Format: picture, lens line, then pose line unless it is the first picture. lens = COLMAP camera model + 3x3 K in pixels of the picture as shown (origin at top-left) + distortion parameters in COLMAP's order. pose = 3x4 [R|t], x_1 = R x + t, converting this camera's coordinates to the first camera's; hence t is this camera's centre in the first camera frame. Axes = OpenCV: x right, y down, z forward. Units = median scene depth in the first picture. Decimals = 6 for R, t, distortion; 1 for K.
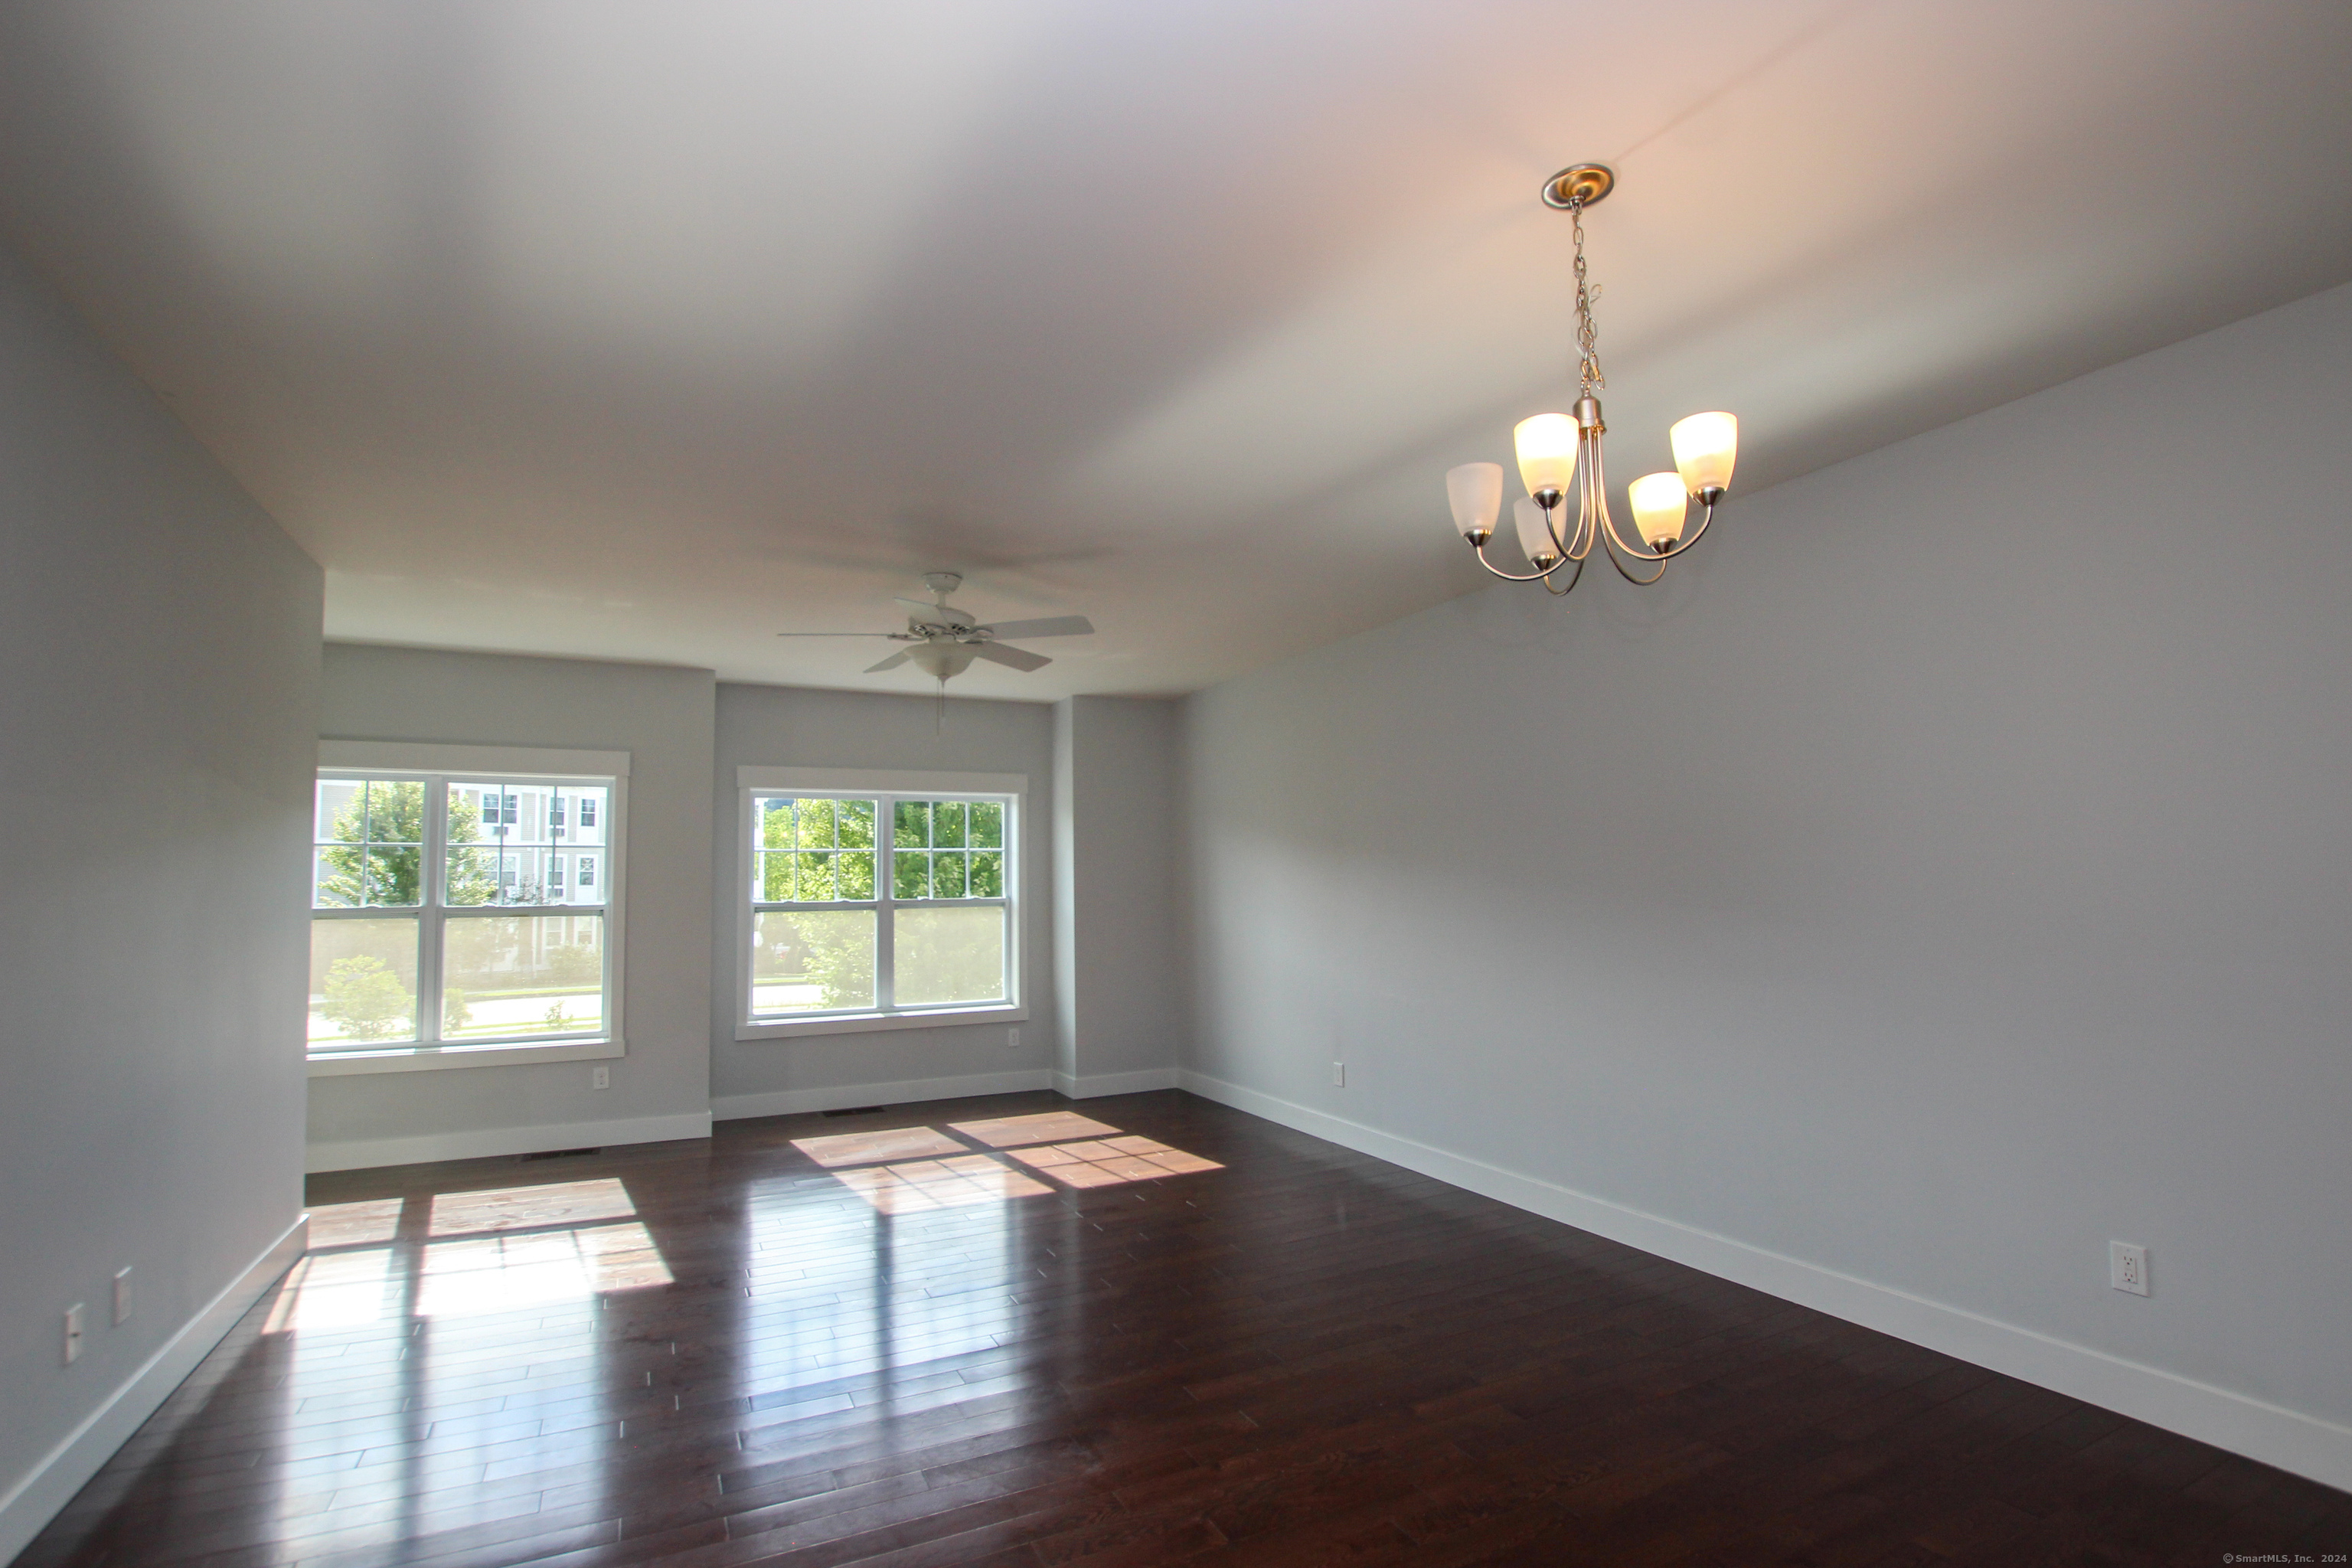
lens RADIAL K [[1074.4, 0, 1187.7], [0, 1074.4, 811.0], [0, 0, 1]] dist [-0.026795, 0.000994]
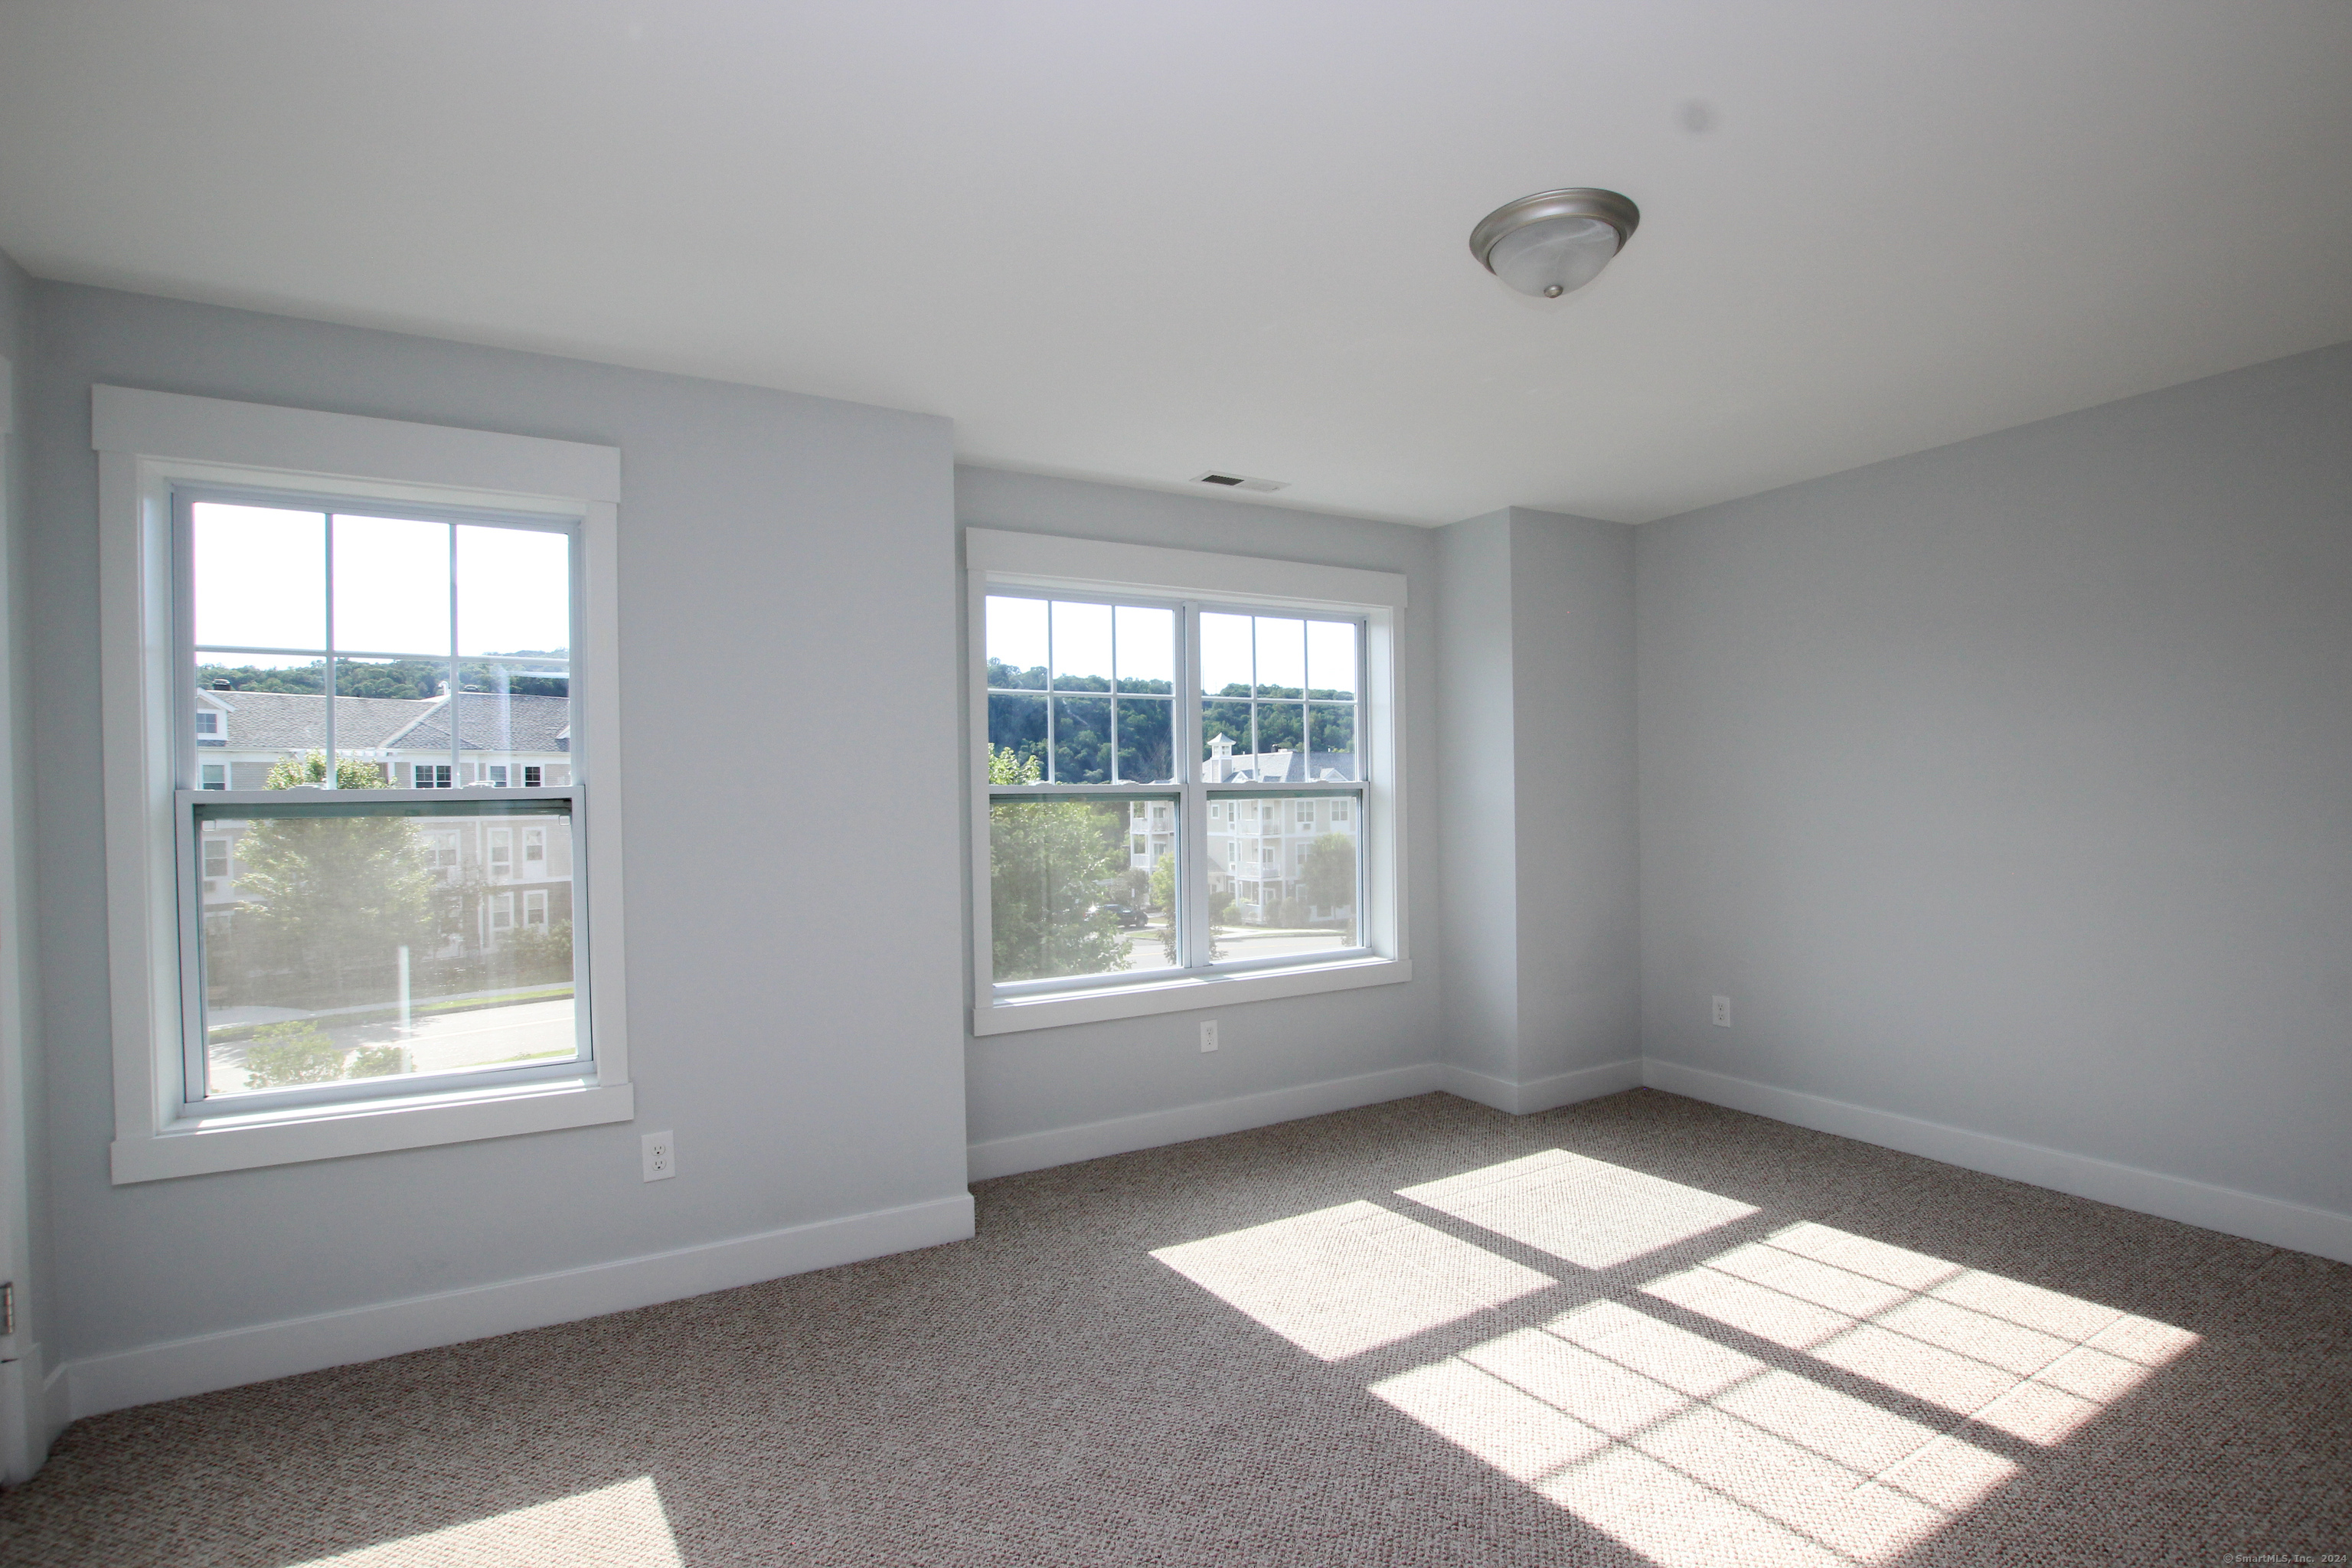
lens RADIAL K [[1074.4, 0, 1187.7], [0, 1074.4, 811.0], [0, 0, 1]] dist [-0.026795, 0.000994]
pose [[0.998638, -0.023503, 0.046581, -0.295940], [0.022152, 0.999325, 0.029291, 0.076966], [-0.047238, -0.028219, 0.998485, 0.399020]]
